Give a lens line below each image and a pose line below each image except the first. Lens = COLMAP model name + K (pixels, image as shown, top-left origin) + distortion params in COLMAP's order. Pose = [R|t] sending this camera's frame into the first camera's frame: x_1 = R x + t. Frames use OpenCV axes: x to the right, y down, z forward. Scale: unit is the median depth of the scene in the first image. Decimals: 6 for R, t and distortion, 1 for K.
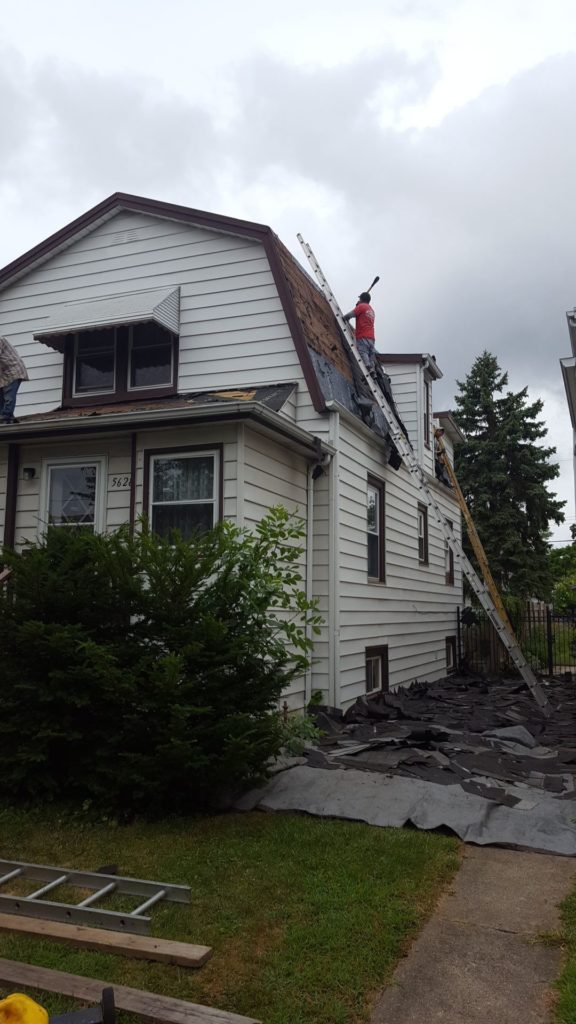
lens RADIAL K [[731.7, 0, 288.0], [0, 731.7, 512.0], [0, 0, 1]] dist [0.077228, -0.000446]
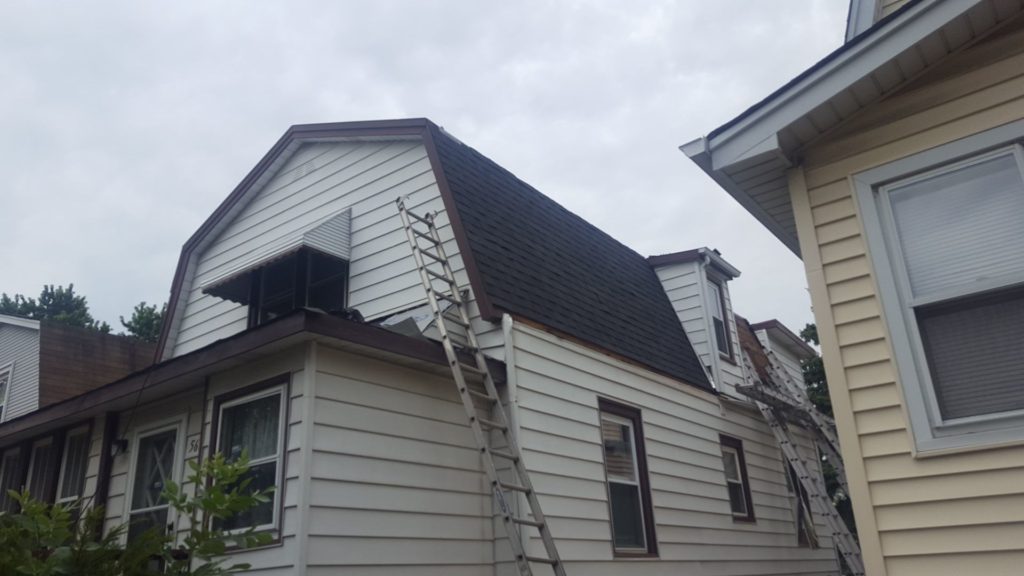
lens RADIAL K [[731.7, 0, 512.0], [0, 731.7, 288.0], [0, 0, 1]] dist [0.077228, -0.000446]
pose [[0.964776, -0.147913, -0.217552, 0.154245], [0.090212, 0.962838, -0.254569, 0.015292], [0.247122, 0.225977, 0.942266, 0.193168]]
